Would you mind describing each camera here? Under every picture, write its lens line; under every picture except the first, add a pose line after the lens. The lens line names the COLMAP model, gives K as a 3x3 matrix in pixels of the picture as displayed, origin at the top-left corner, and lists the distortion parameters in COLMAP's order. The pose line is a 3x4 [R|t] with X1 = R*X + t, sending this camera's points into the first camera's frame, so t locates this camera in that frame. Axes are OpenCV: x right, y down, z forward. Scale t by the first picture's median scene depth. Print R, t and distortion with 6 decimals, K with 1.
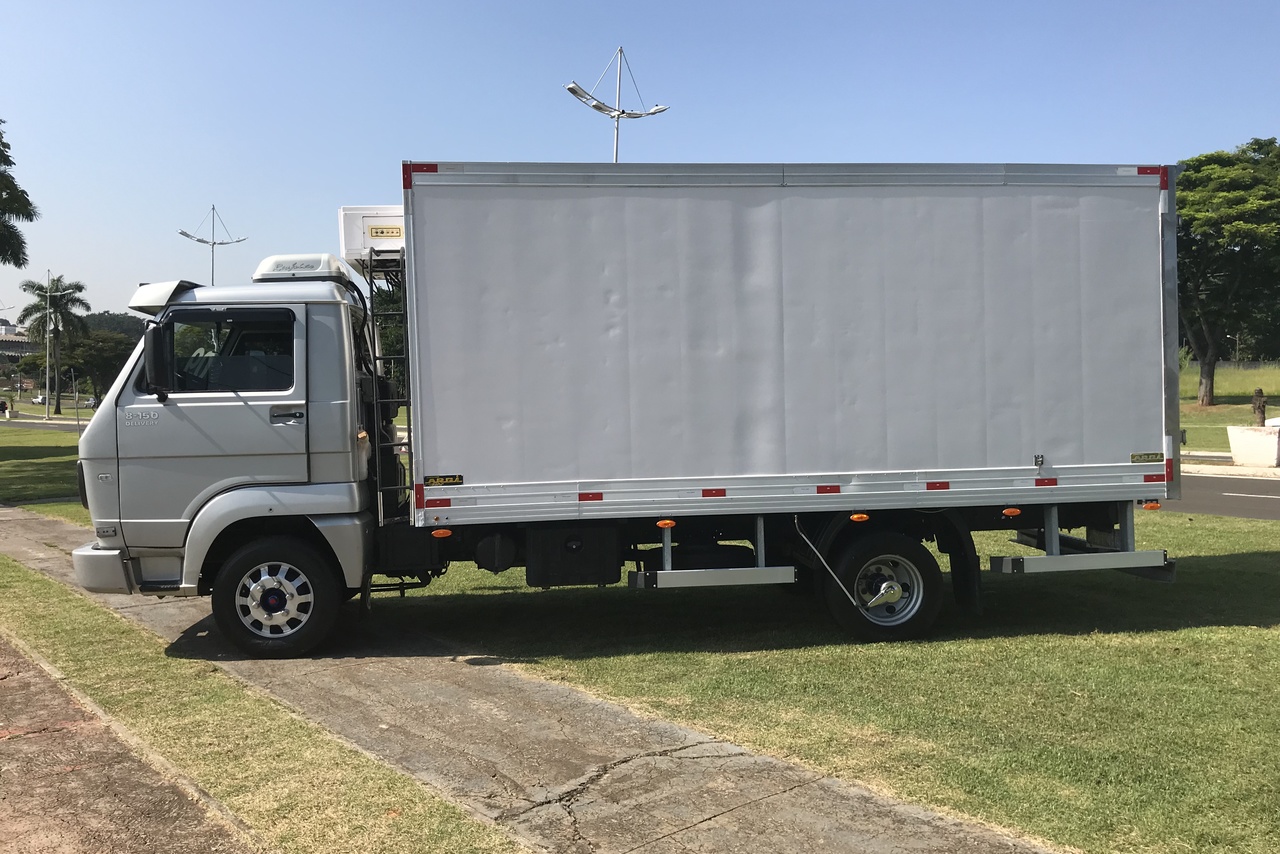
lens RADIAL K [[1019.0, 0, 634.5], [0, 1019.0, 427.9], [0, 0, 1]] dist [0.002644, -0.008877]
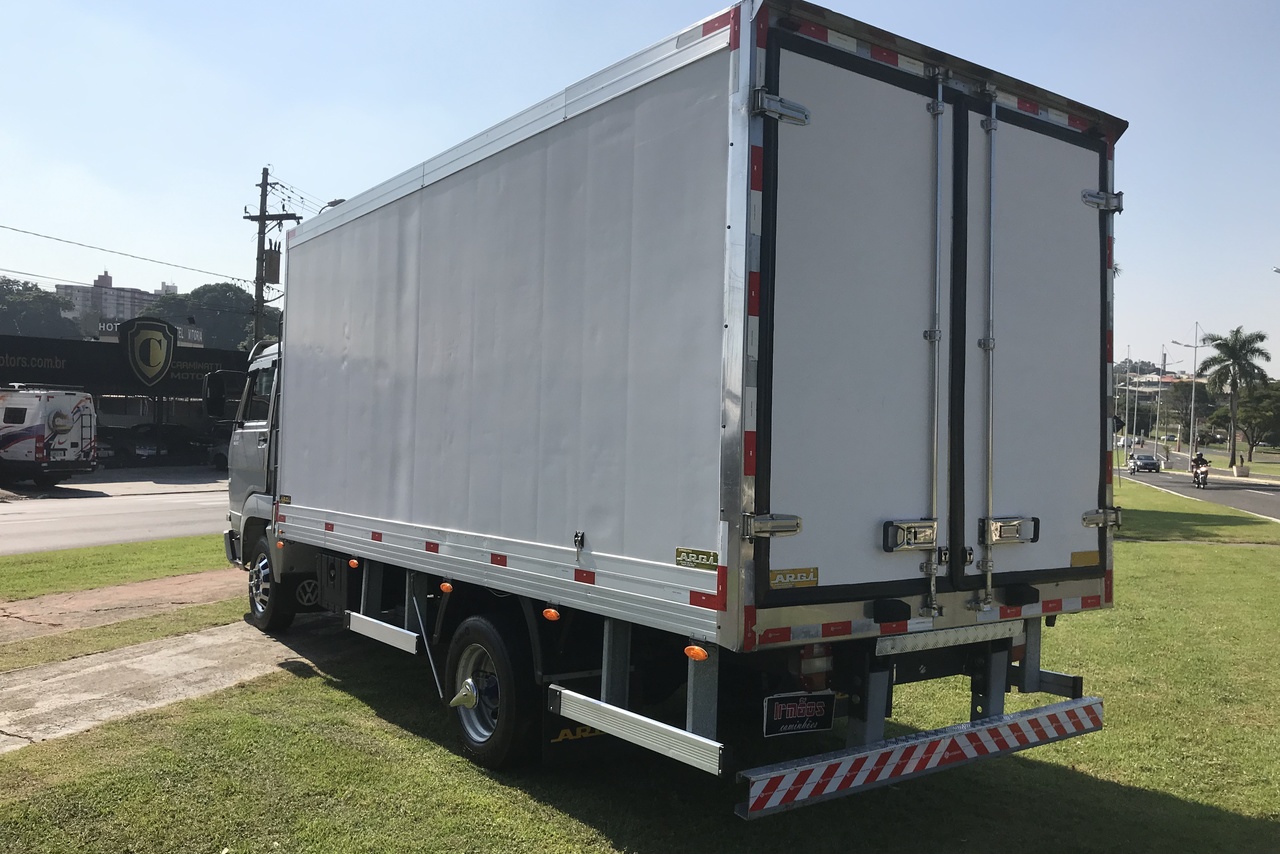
lens RADIAL K [[1052.8, 0, 623.8], [0, 1052.8, 407.7], [0, 0, 1]] dist [0.091655, -0.265979]
pose [[0.470717, -0.007391, -0.882253, 0.978218], [-0.056930, 0.997627, -0.038732, -0.025750], [0.880445, 0.068458, 0.469179, 0.710540]]
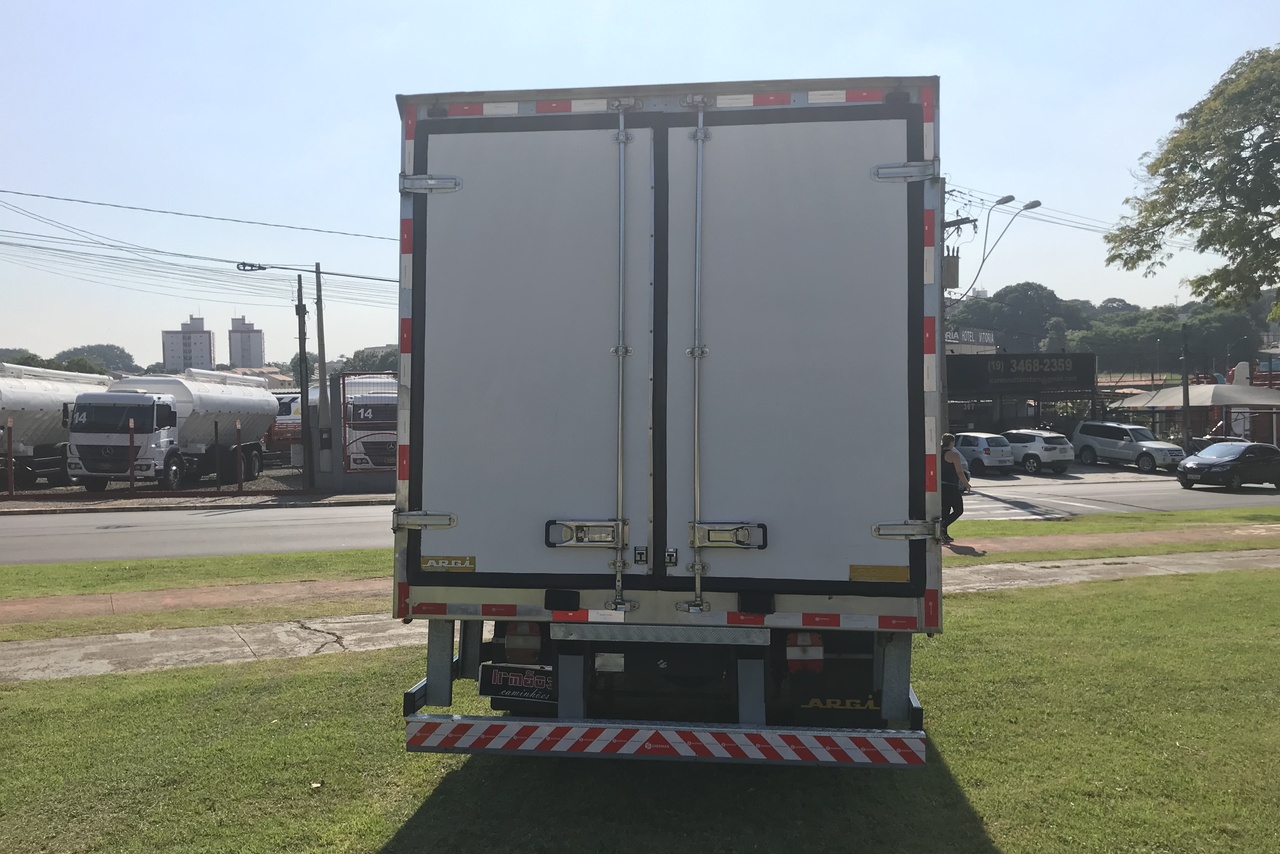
lens RADIAL K [[1052.8, 0, 623.8], [0, 1052.8, 407.7], [0, 0, 1]] dist [0.091655, -0.265979]
pose [[-0.246830, -0.011946, -0.968985, 1.350722], [-0.026657, 0.999629, -0.005534, -0.100489], [0.968692, 0.024464, -0.247057, 1.972985]]
